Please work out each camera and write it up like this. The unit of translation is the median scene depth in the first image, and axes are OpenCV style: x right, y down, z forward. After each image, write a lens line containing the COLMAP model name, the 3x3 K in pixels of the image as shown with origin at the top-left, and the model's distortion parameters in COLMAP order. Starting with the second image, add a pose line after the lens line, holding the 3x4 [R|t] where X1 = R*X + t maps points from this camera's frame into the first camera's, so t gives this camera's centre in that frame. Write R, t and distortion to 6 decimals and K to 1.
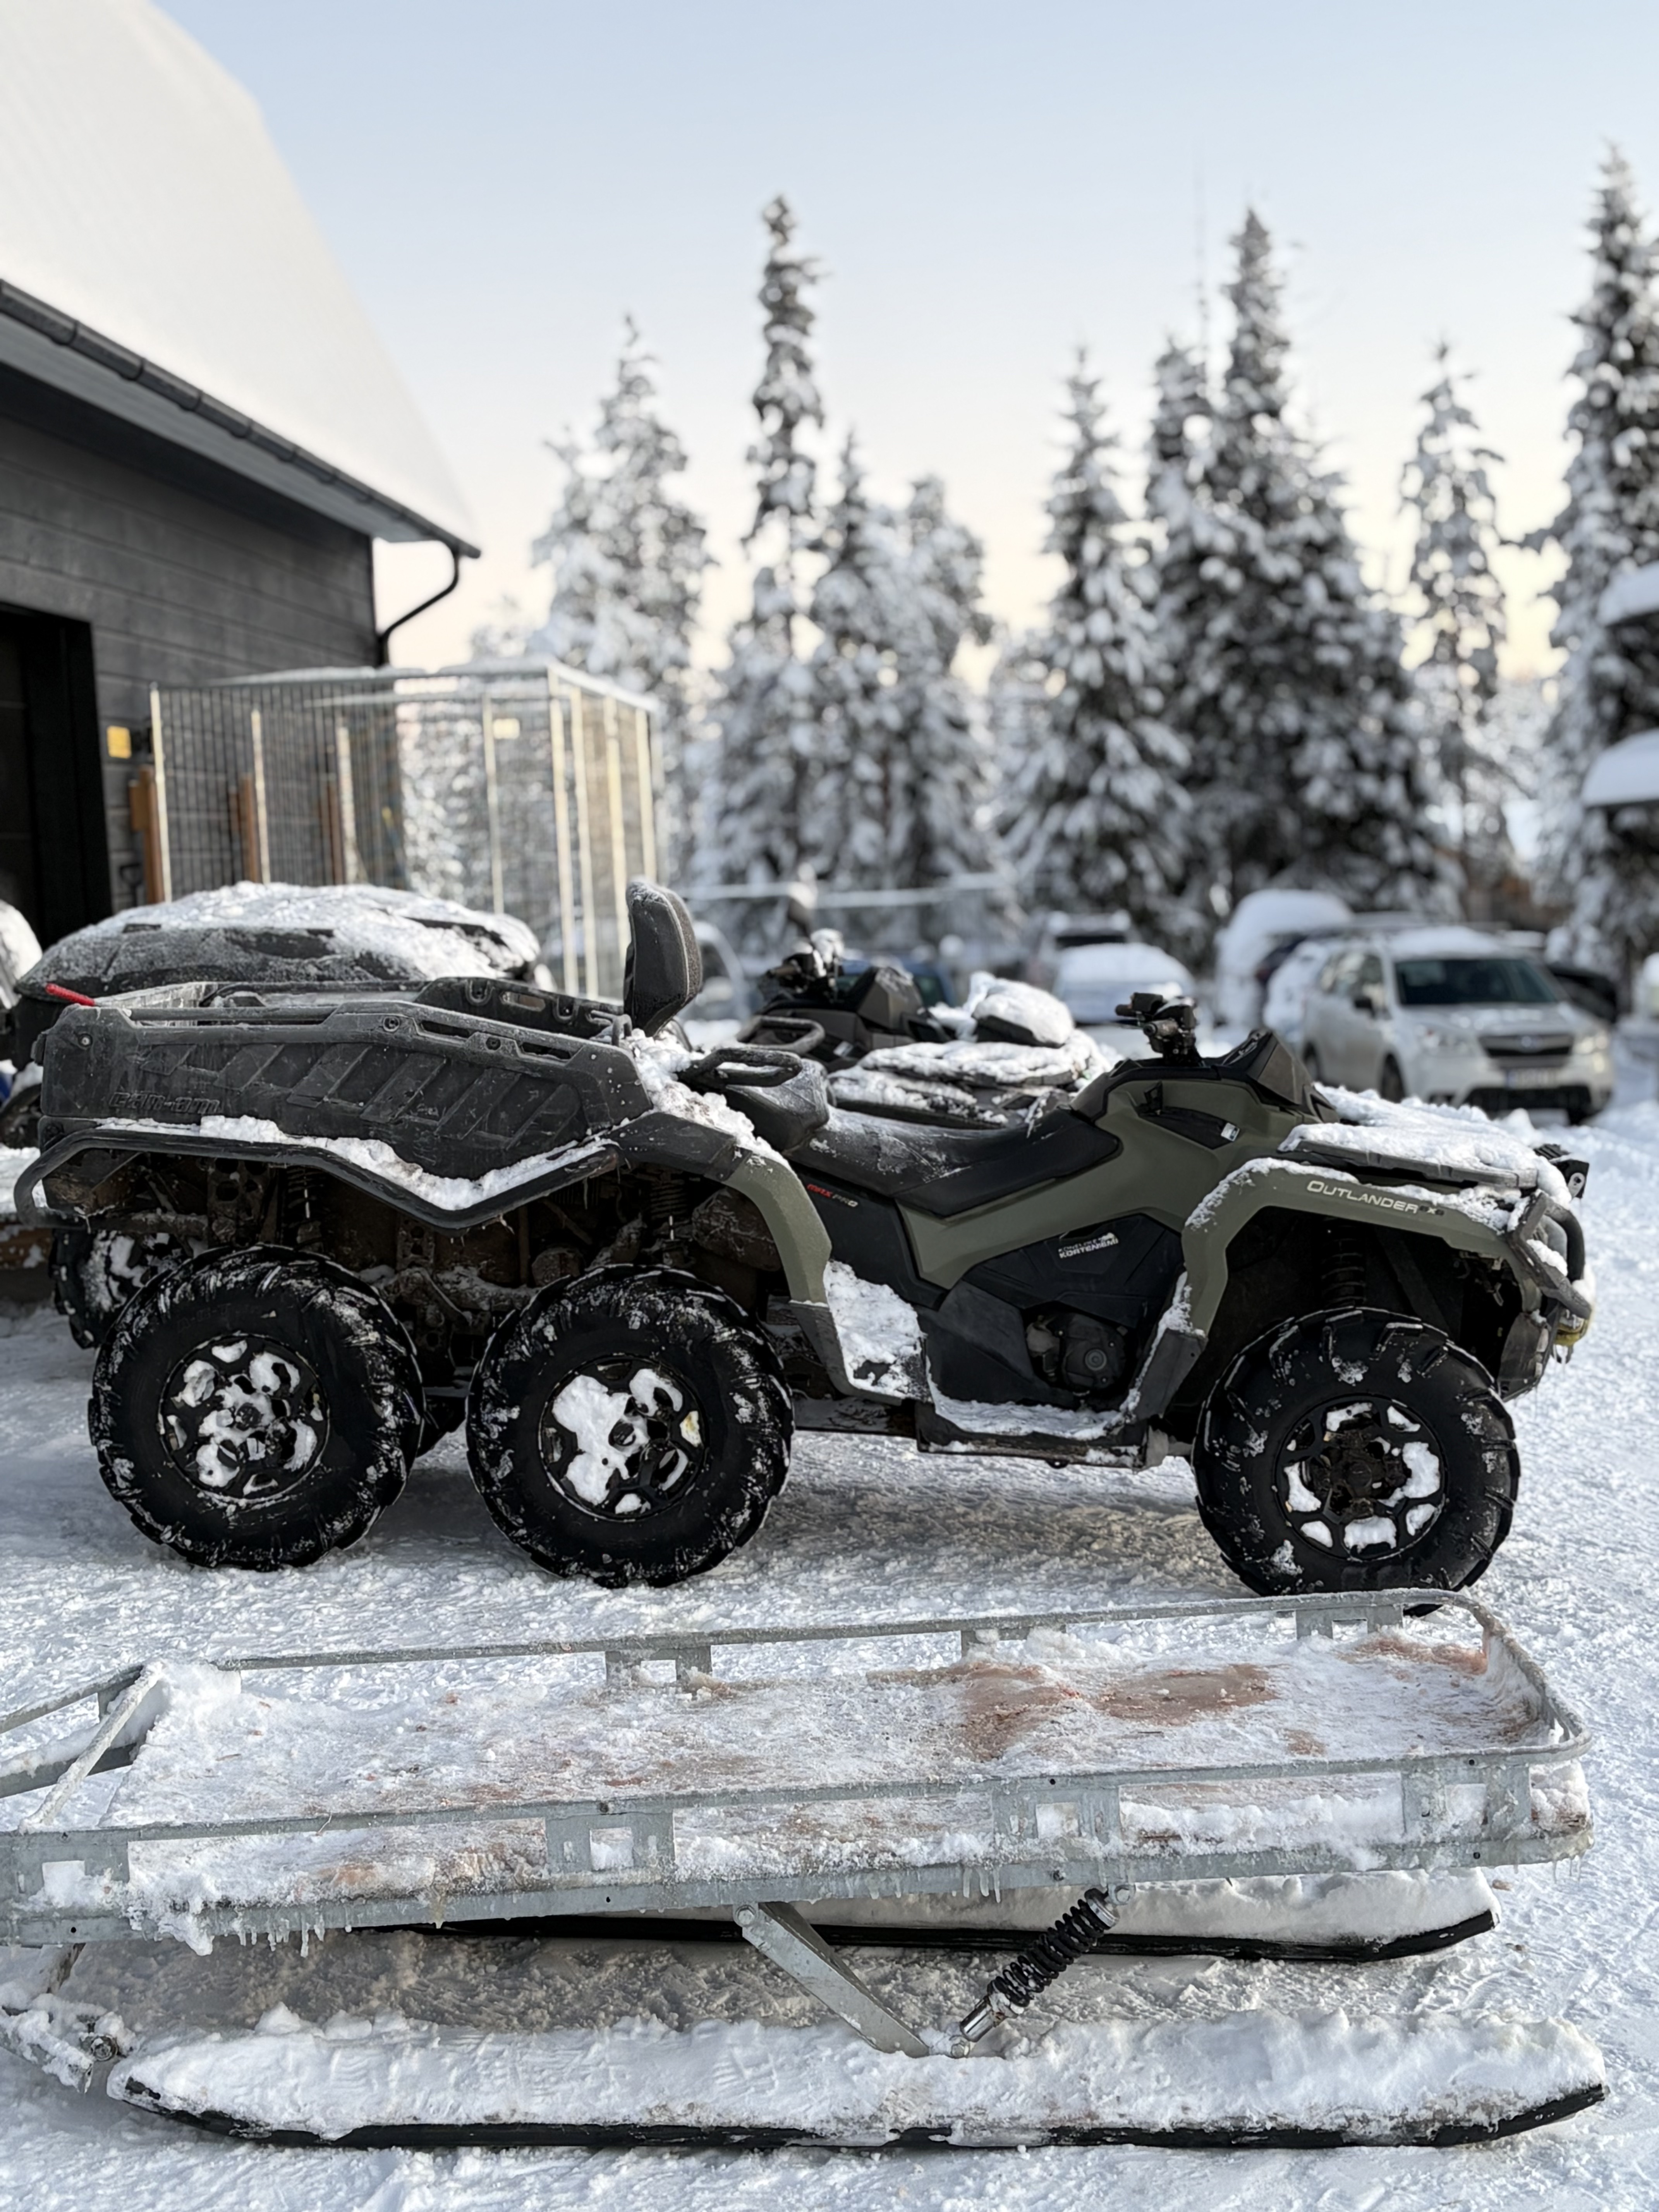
lens RADIAL K [[3278.5, 0, 833.0], [0, 3278.5, 1115.2], [0, 0, 1]] dist [0.127647, 0.000000]
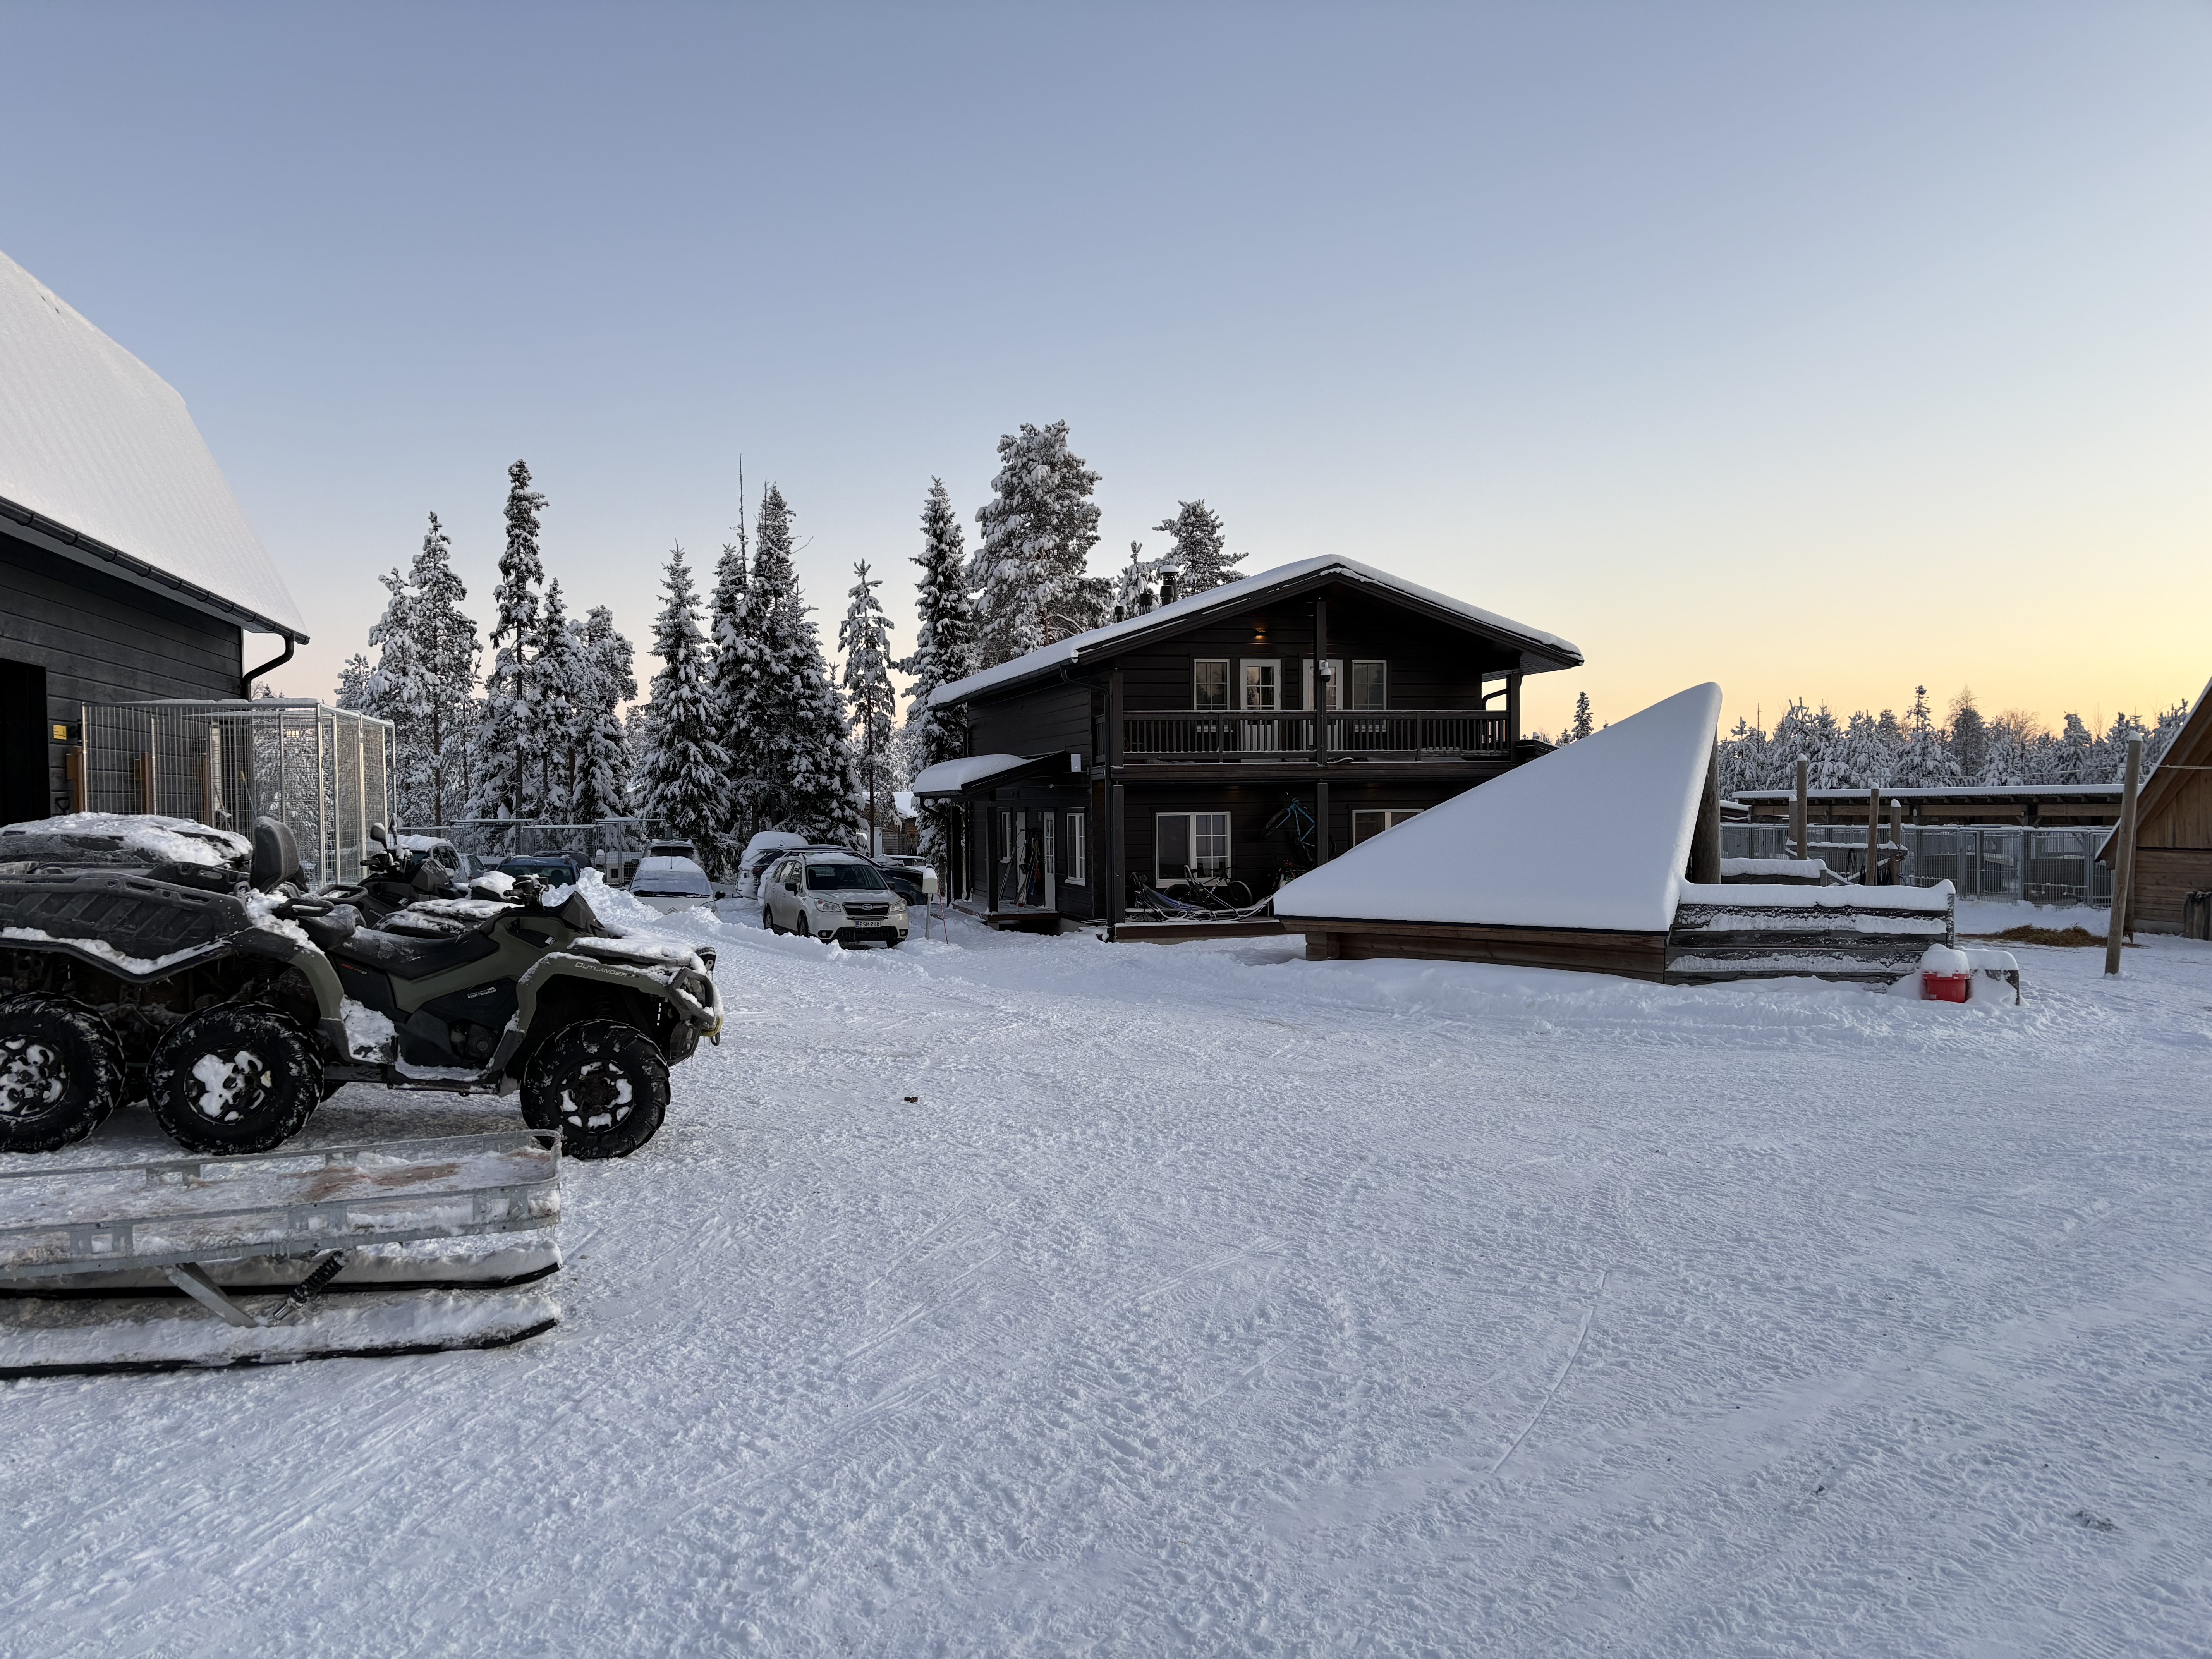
lens RADIAL K [[1670.9, 0, 1104.4], [0, 1670.9, 825.8], [0, 0, 1]] dist [0.040470, -0.035298]
pose [[0.950776, 0.032712, 0.308147, 0.112472], [-0.010805, 0.997308, -0.072532, 0.005278], [-0.309690, 0.065632, 0.948570, -0.174753]]
